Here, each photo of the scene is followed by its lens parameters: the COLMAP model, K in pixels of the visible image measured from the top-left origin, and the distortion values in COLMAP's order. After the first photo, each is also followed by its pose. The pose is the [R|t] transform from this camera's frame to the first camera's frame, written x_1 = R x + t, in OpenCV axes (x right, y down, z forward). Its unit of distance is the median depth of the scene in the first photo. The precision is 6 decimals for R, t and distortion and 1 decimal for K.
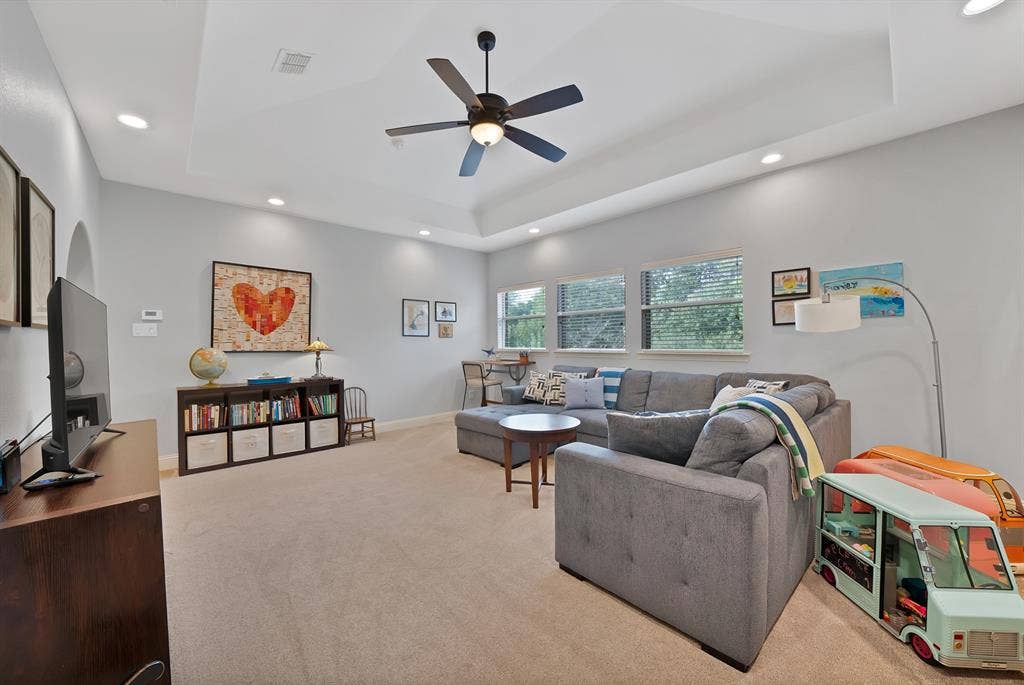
lens RADIAL K [[367.0, 0, 515.8], [0, 367.0, 343.2], [0, 0, 1]] dist [-0.020341, 0.000463]
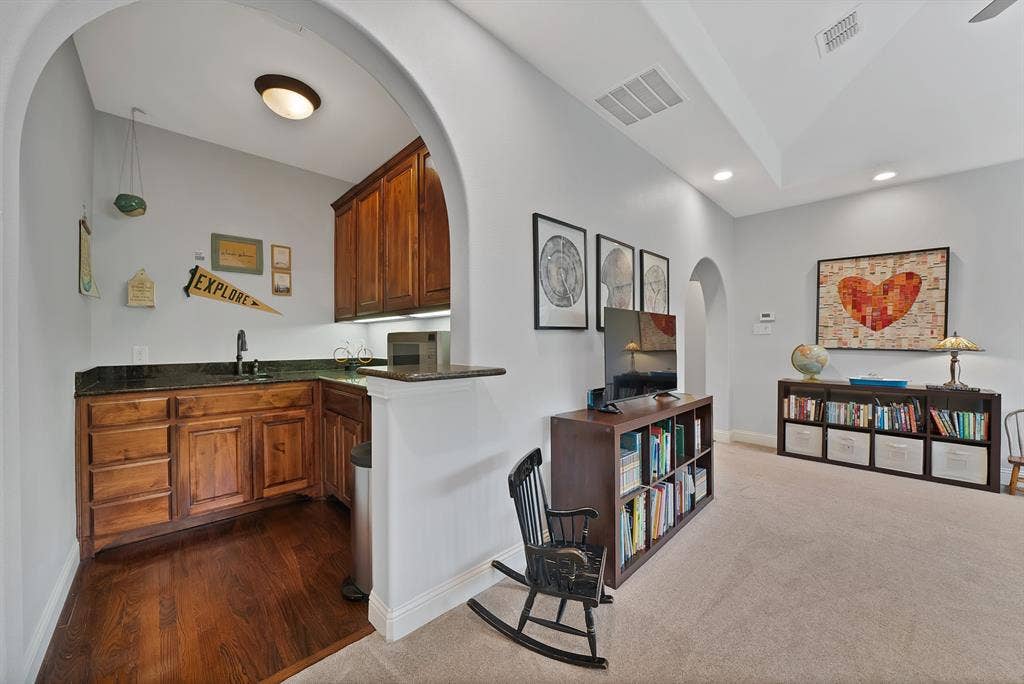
lens RADIAL K [[367.0, 0, 516.1], [0, 367.0, 341.8], [0, 0, 1]] dist [-0.020341, 0.000463]
pose [[0.049814, 0.006975, -0.998734, 0.150920], [-0.001489, 0.999975, 0.006909, -0.000412], [0.998757, 0.001143, 0.049823, 0.081583]]
